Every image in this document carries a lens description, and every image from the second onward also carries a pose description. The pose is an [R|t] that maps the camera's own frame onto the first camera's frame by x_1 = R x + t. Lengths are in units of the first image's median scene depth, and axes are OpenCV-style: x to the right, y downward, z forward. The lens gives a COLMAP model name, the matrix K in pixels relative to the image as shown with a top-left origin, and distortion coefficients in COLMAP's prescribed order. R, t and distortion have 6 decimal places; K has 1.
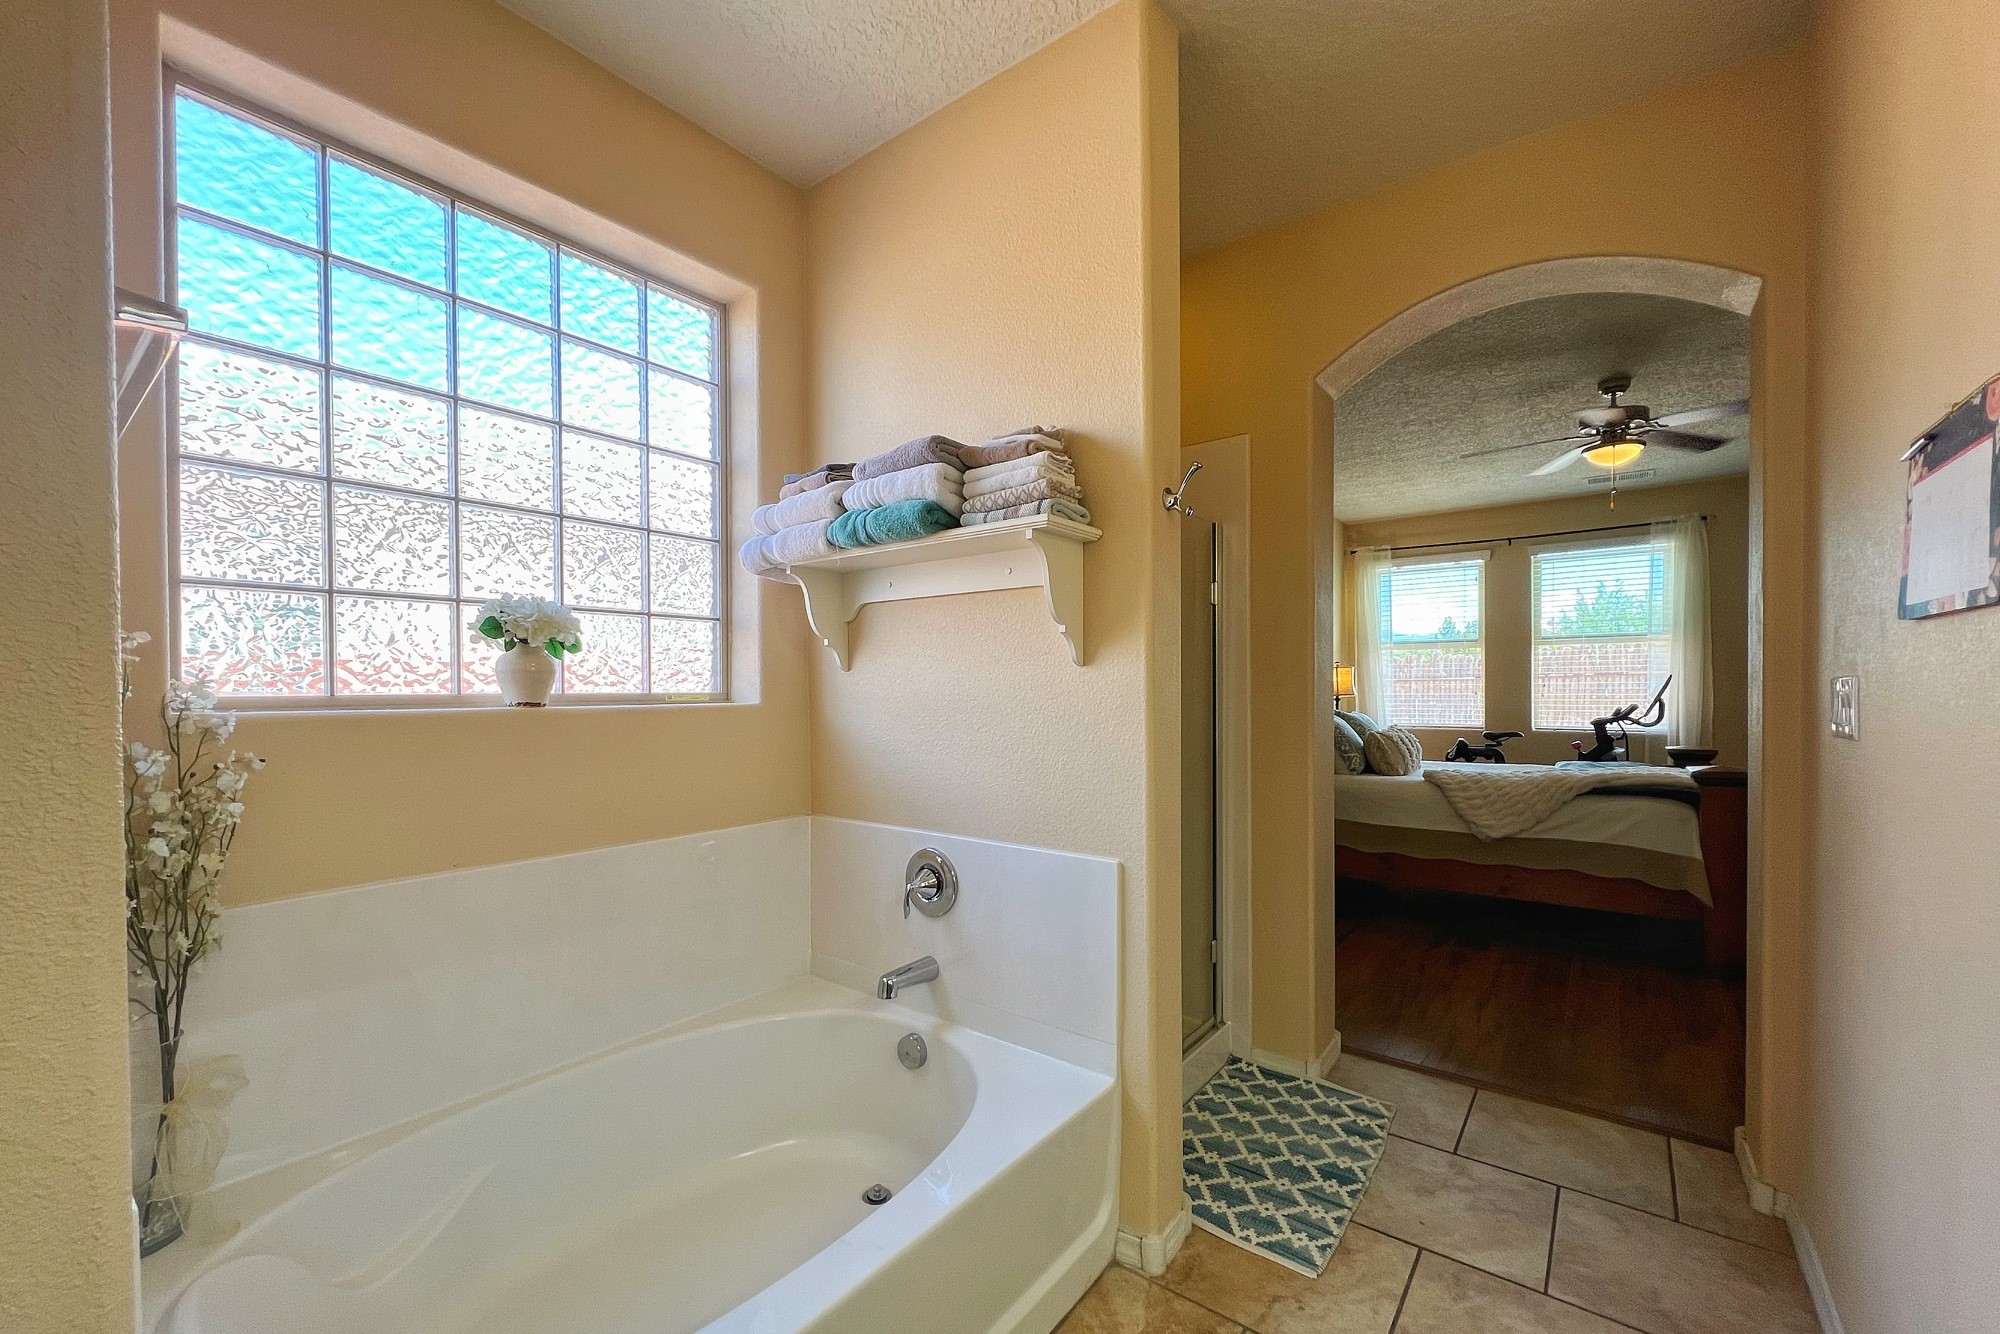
lens RADIAL K [[814.1, 0, 979.8], [0, 814.1, 700.2], [0, 0, 1]] dist [-0.002716, 0.000494]
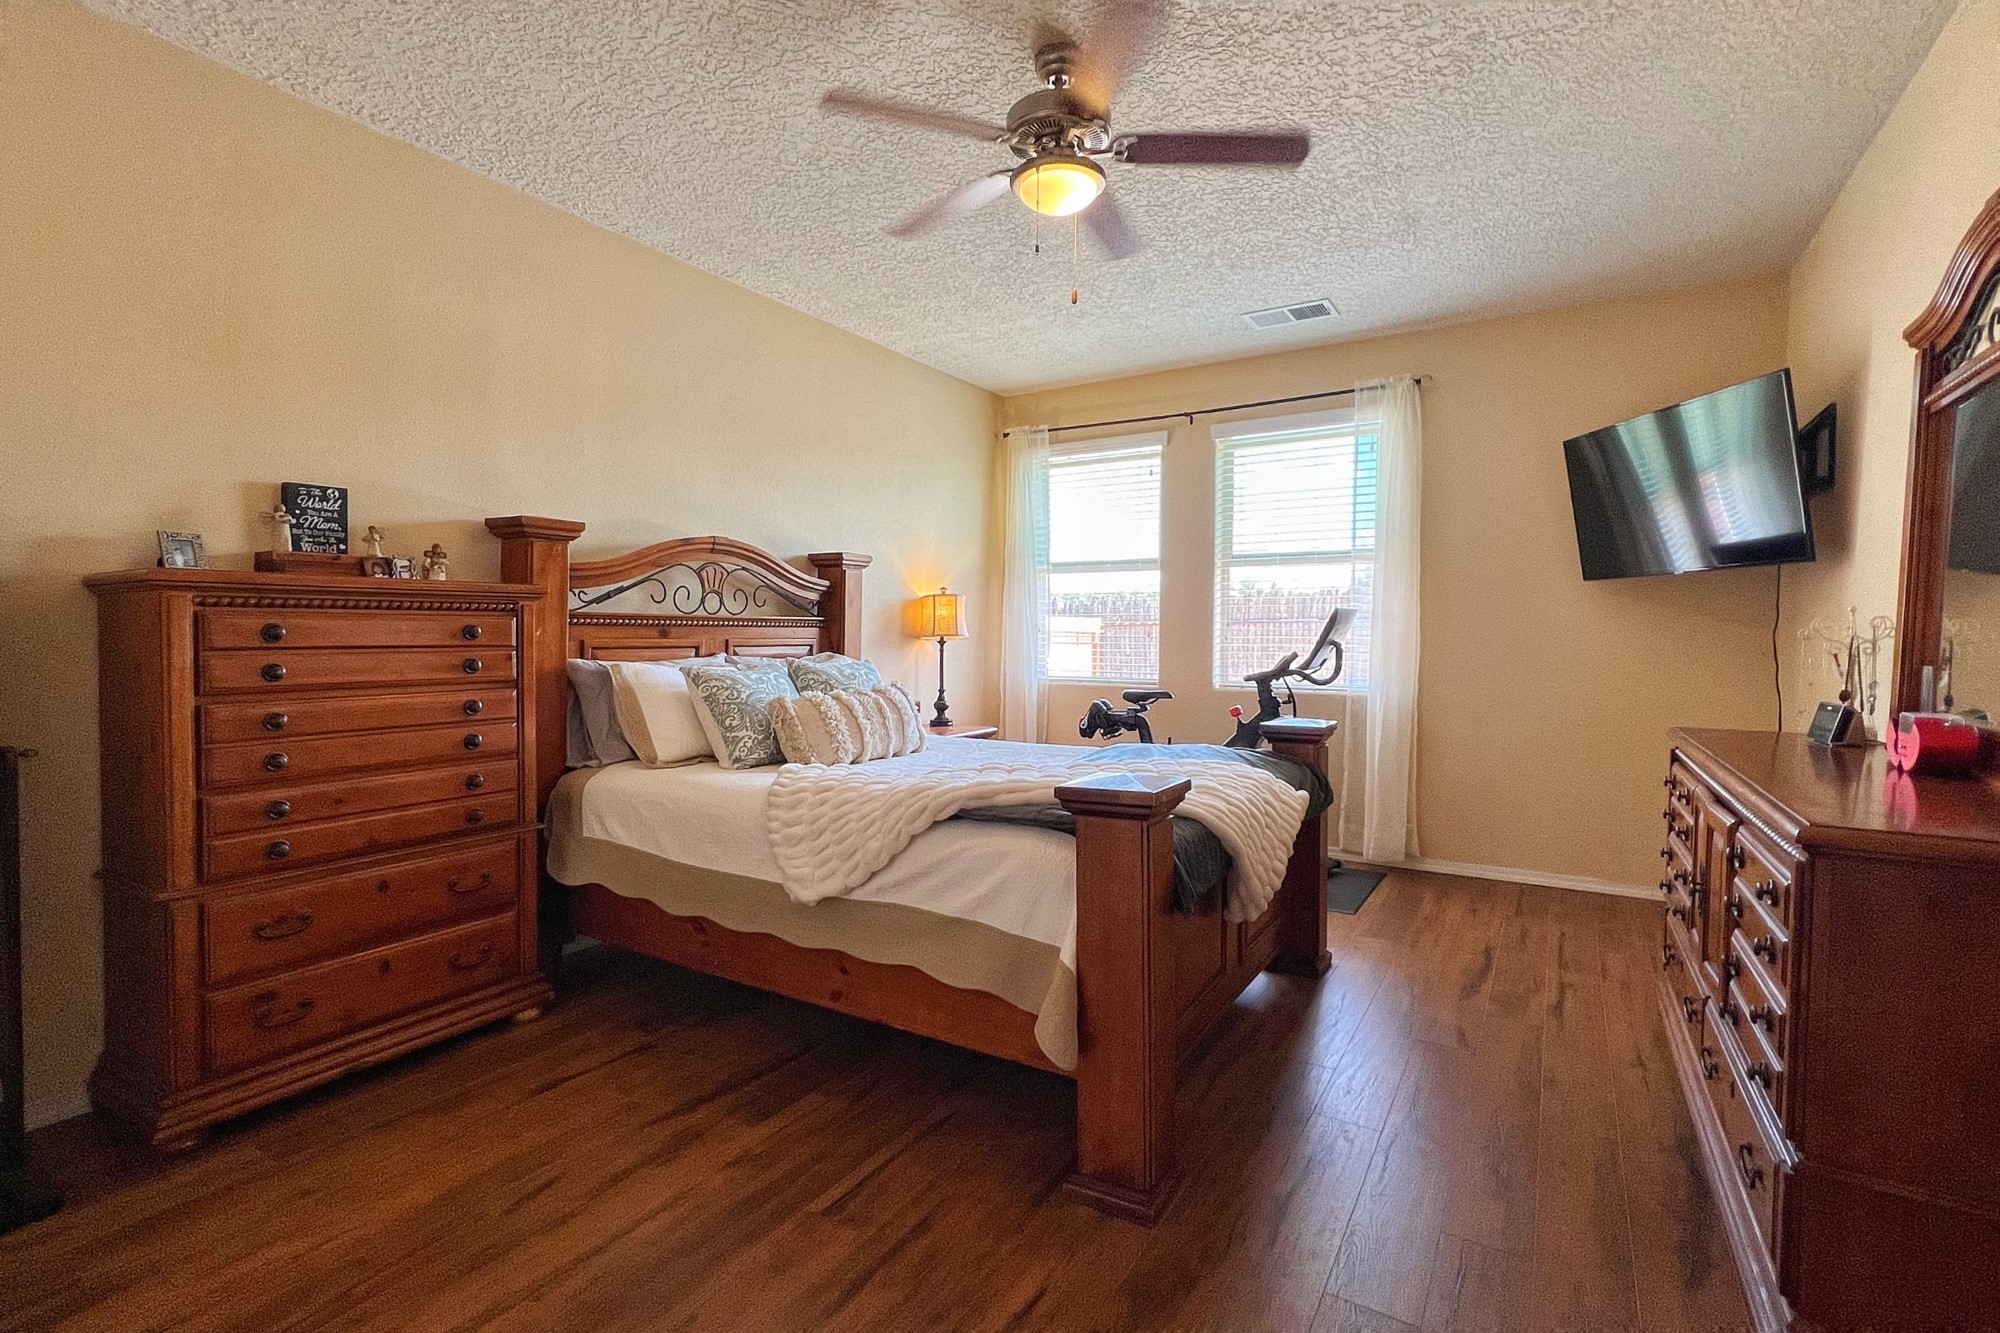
lens RADIAL K [[841.5, 0, 1058.0], [0, 841.5, 659.4], [0, 0, 1]] dist [-0.002150, -0.000243]
pose [[0.996449, 0.005891, 0.083993, 0.542650], [-0.007431, 0.999810, 0.018022, 0.000573], [-0.083871, -0.018582, 0.996303, 0.320276]]
